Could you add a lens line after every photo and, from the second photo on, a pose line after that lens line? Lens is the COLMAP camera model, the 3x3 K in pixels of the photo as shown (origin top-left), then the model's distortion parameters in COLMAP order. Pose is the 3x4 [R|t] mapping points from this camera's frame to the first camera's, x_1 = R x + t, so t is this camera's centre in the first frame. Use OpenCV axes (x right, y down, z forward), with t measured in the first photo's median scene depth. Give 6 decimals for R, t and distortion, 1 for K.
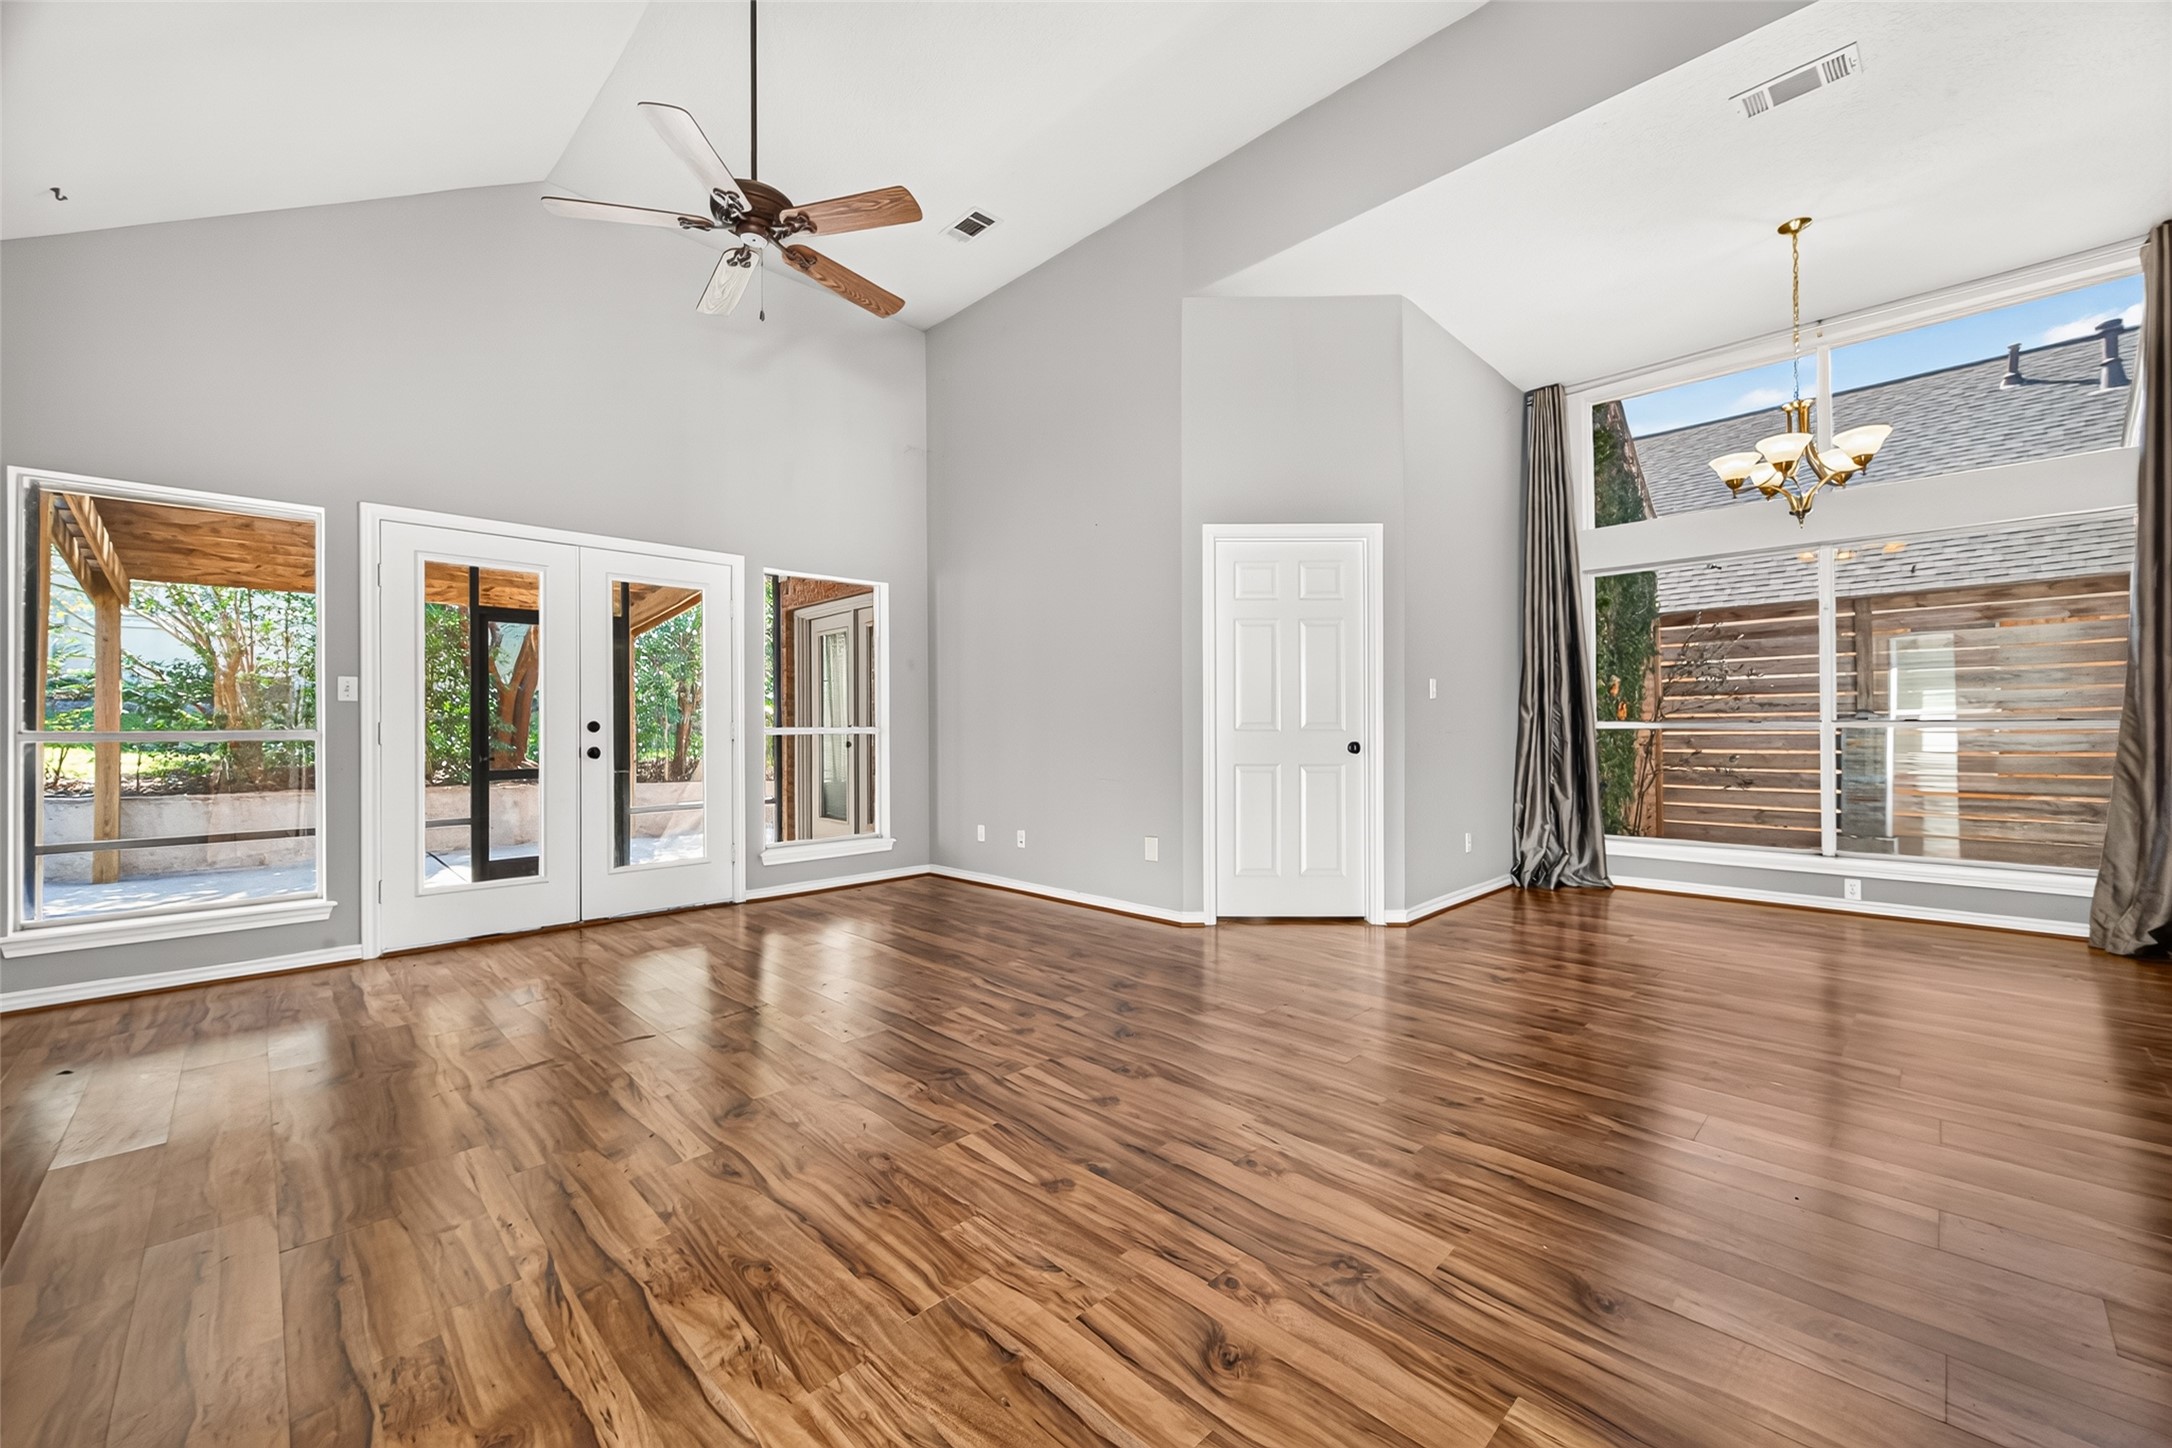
lens RADIAL K [[850.7, 0, 1093.2], [0, 850.7, 716.7], [0, 0, 1]] dist [0.003355, -0.000115]
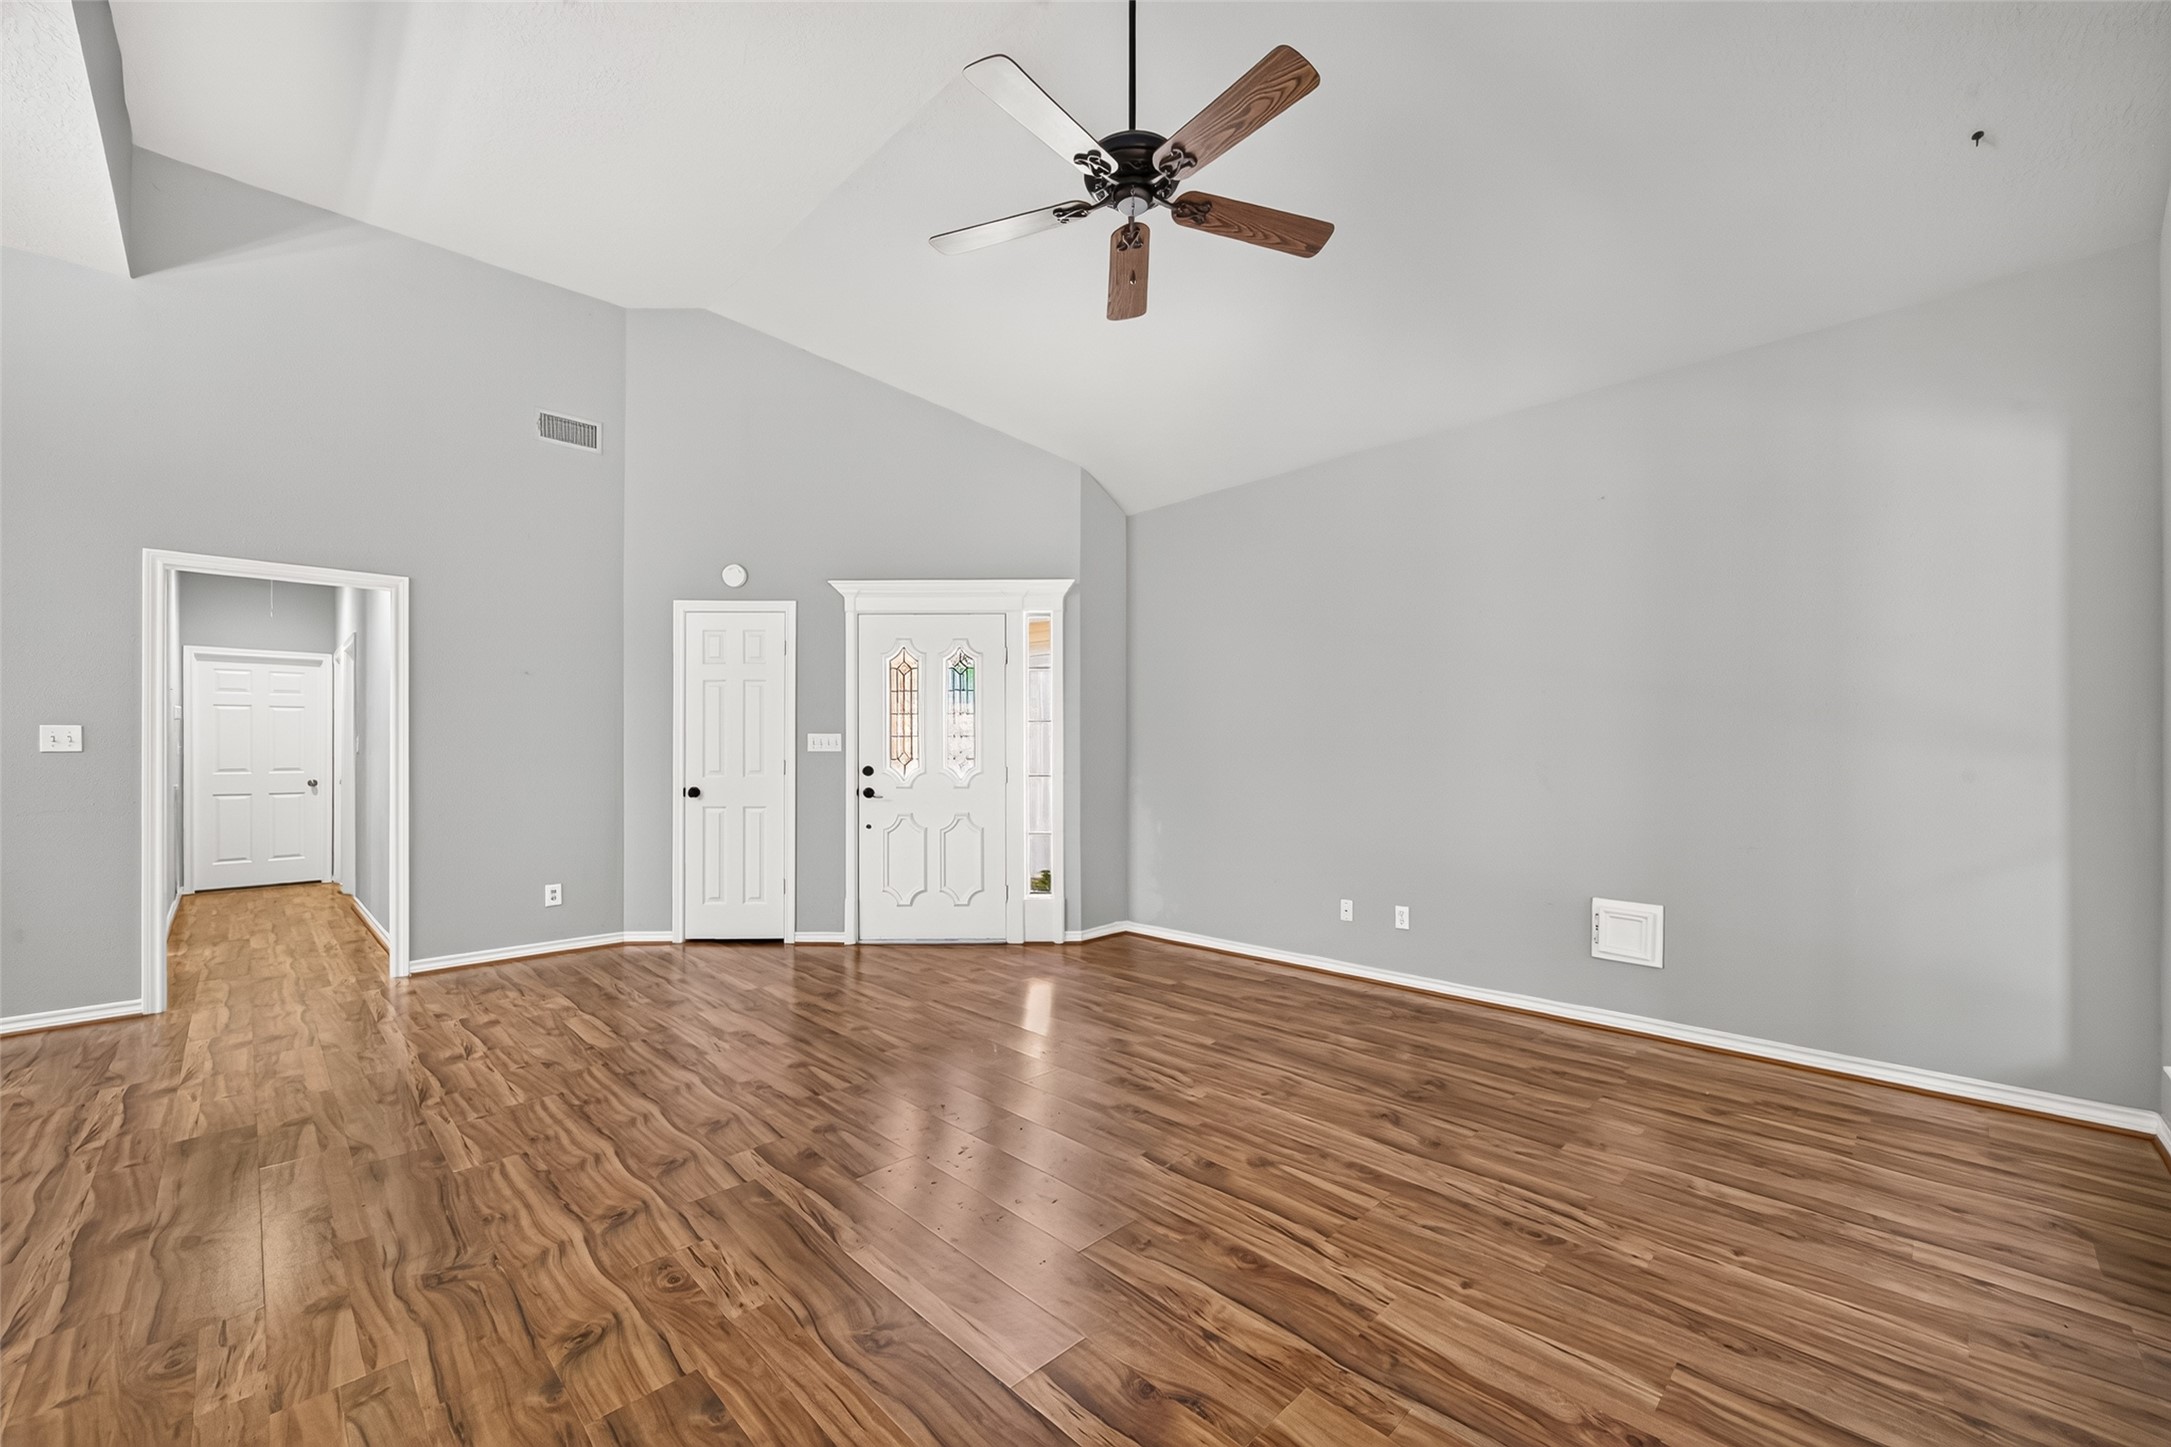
lens RADIAL K [[850.4, 0, 1100.2], [0, 850.4, 737.9], [0, 0, 1]] dist [0.003355, -0.000115]
pose [[-0.999908, 0.011009, -0.007946, -0.279773], [0.011268, 0.999383, -0.033281, -0.010900], [0.007575, -0.033368, -0.999414, 1.443230]]
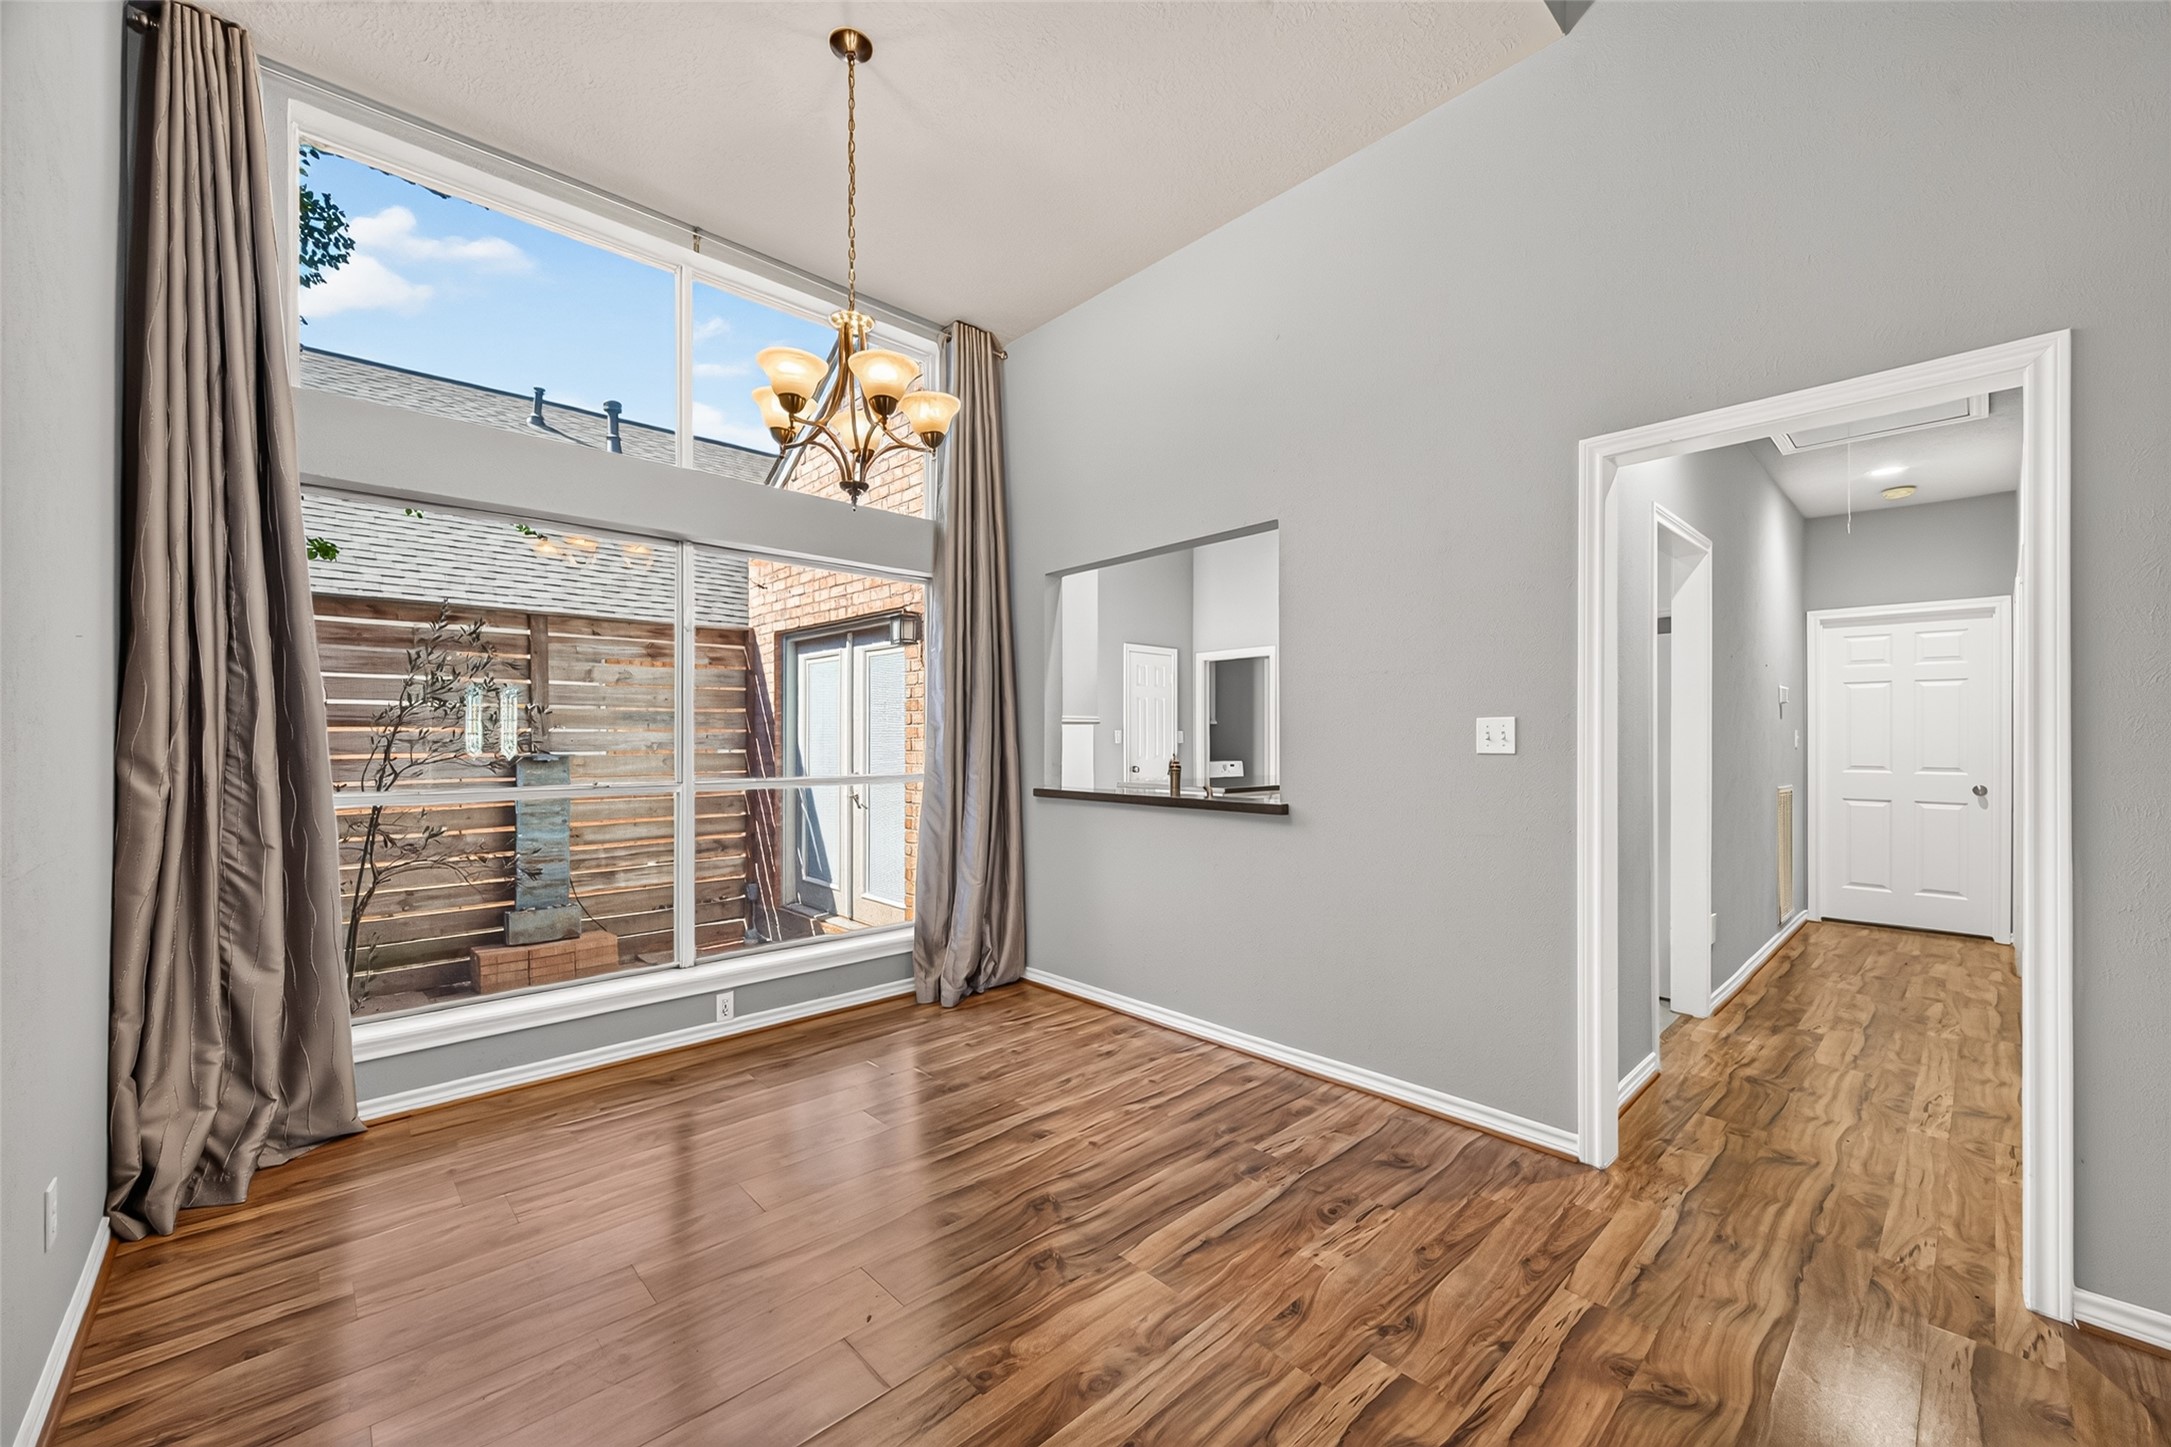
lens RADIAL K [[850.4, 0, 1089.7], [0, 850.4, 743.4], [0, 0, 1]] dist [0.003355, -0.000115]
pose [[0.023413, 0.001166, 0.999725, 0.174245], [-0.017465, 0.999847, -0.000757, -0.042258], [-0.999573, -0.017443, 0.023430, 0.796535]]
